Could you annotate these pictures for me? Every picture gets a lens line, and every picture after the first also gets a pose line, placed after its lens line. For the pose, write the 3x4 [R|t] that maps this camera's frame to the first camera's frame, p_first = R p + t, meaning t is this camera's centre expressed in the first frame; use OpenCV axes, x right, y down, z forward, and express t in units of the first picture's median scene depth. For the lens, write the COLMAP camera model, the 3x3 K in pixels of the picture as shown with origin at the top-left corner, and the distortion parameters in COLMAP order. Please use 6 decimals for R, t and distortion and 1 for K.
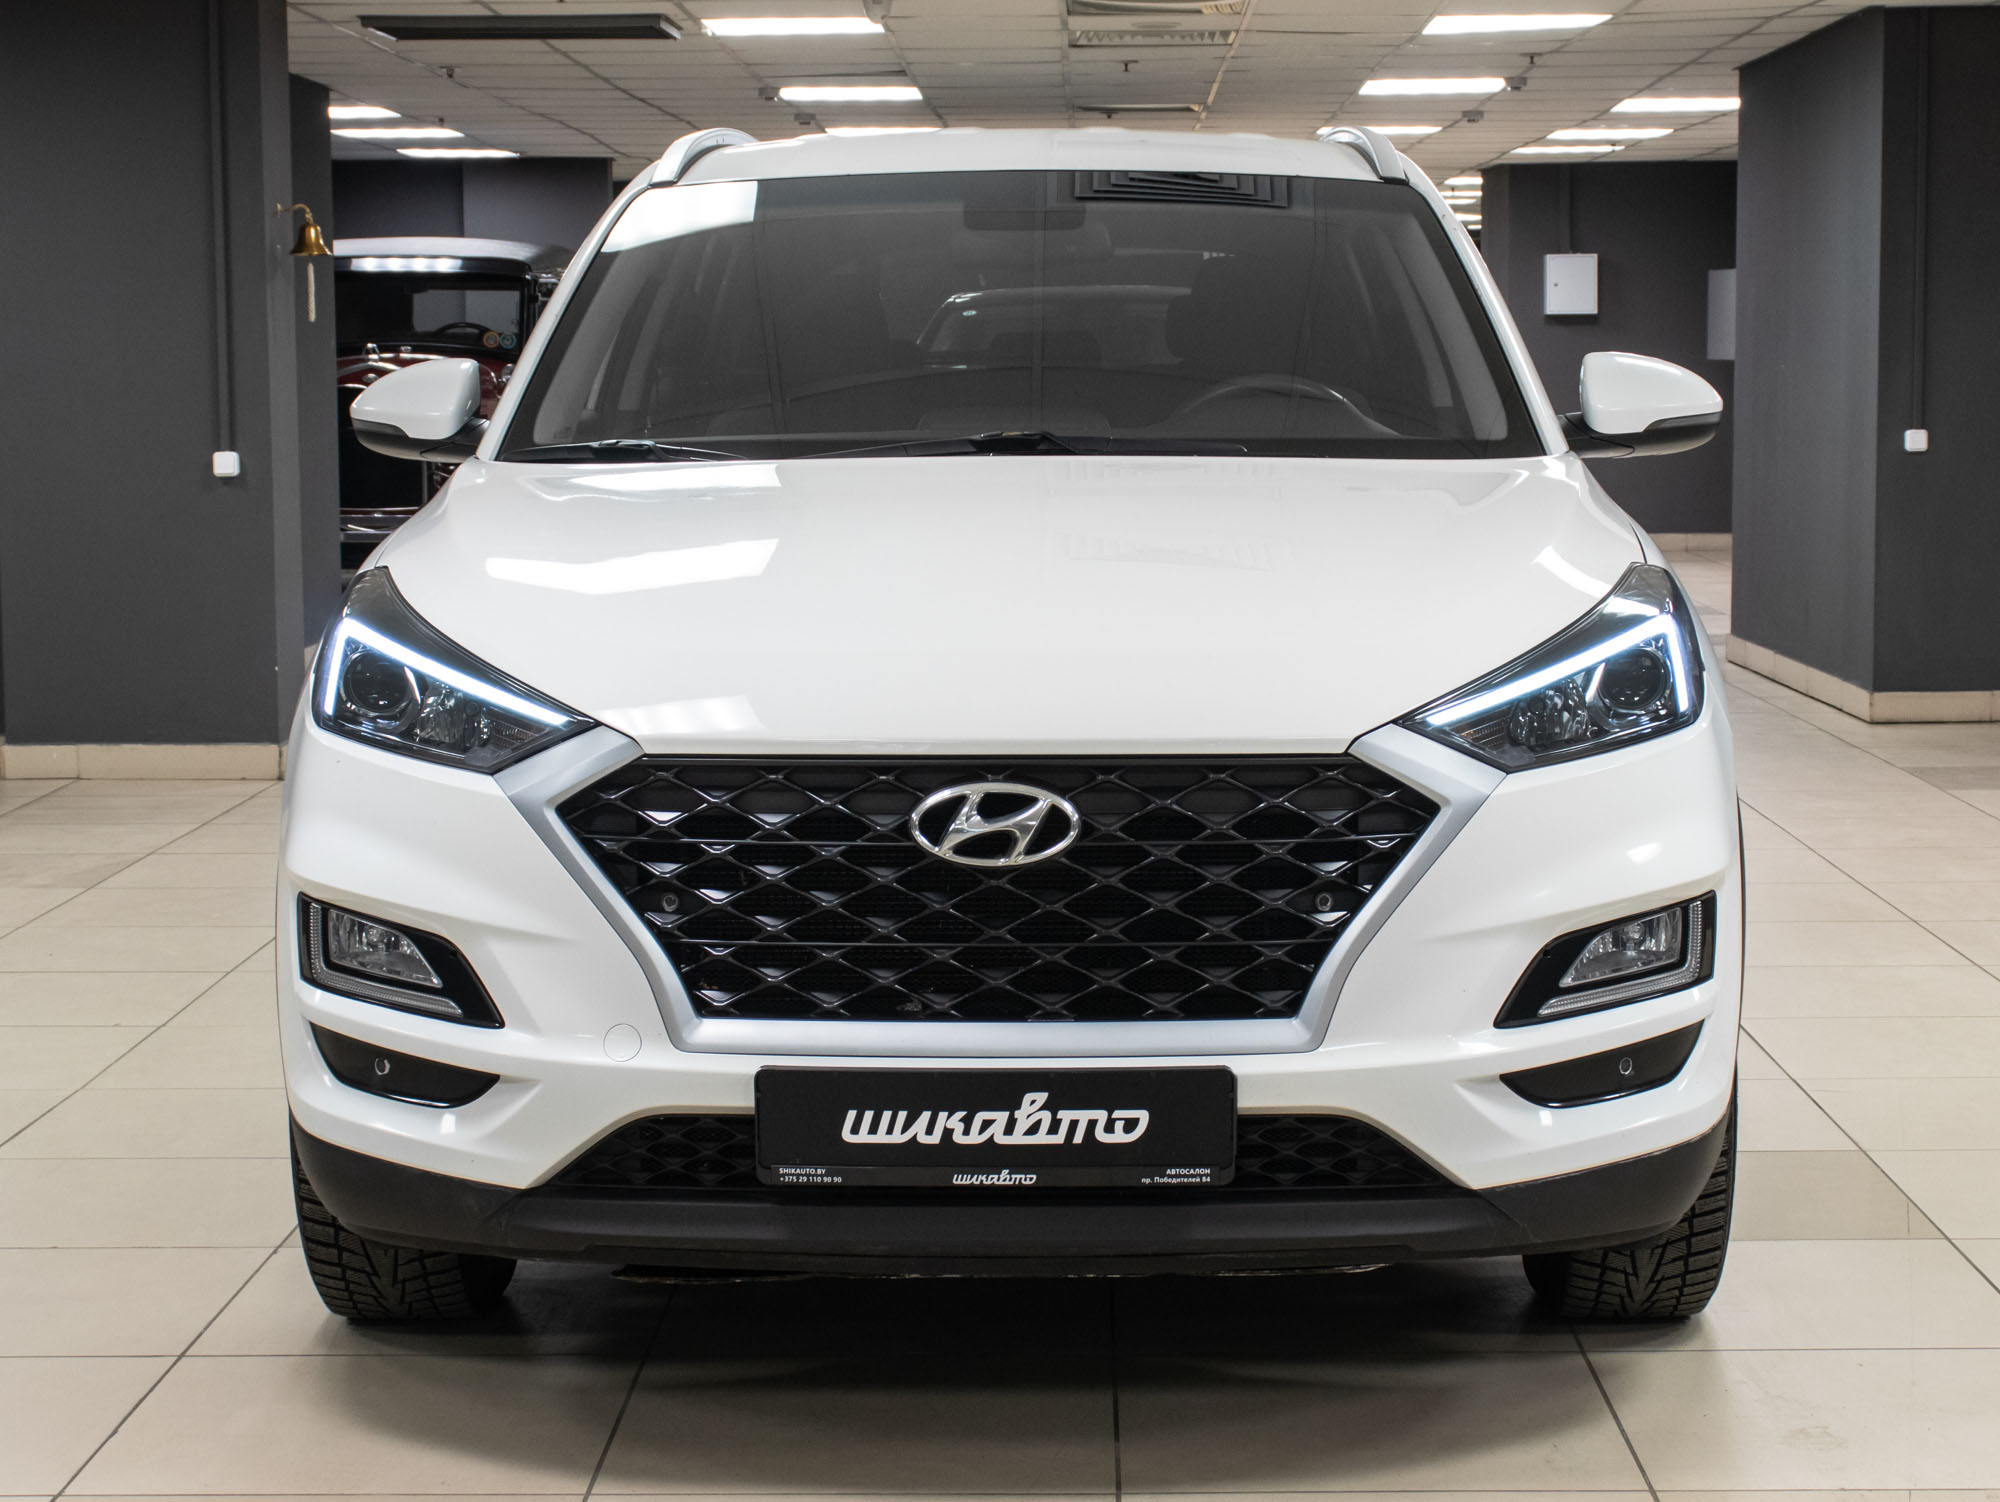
lens RADIAL K [[3848.6, 0, 1000.0], [0, 3848.6, 751.0], [0, 0, 1]] dist [0.021346, -0.014803]
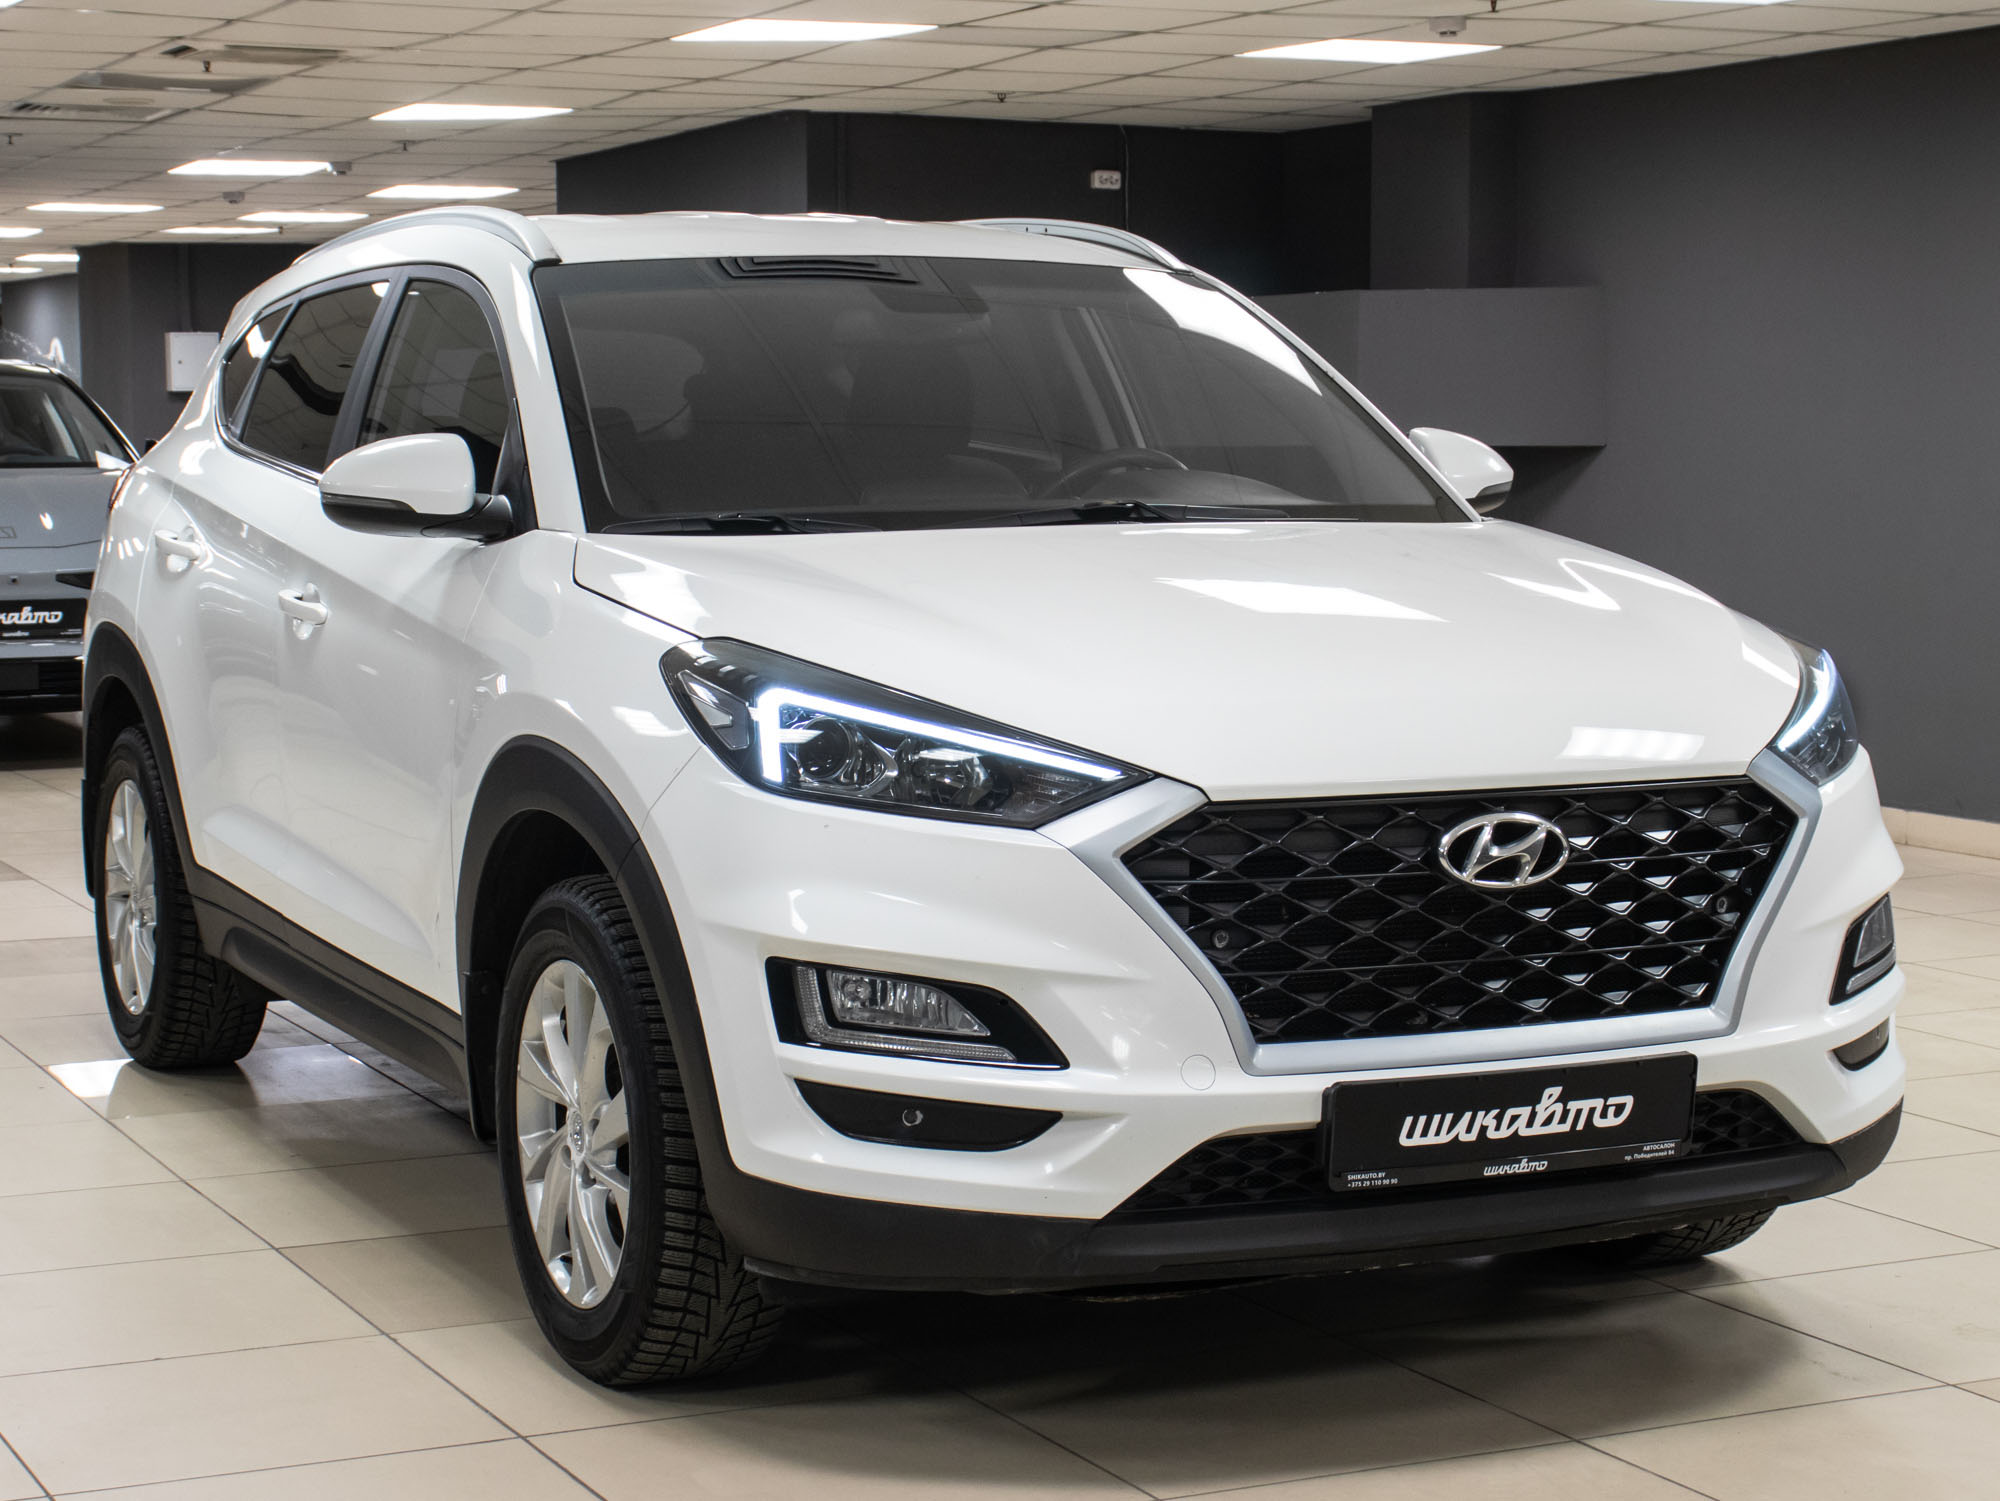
lens RADIAL K [[3764.1, 0, 1000.0], [0, 3764.1, 750.5], [0, 0, 1]] dist [-0.034198, -0.043146]
pose [[0.892960, -0.035553, 0.448729, -0.617216], [0.043430, 0.999030, -0.007270, -0.008293], [-0.448035, 0.025981, 0.893638, 0.089442]]
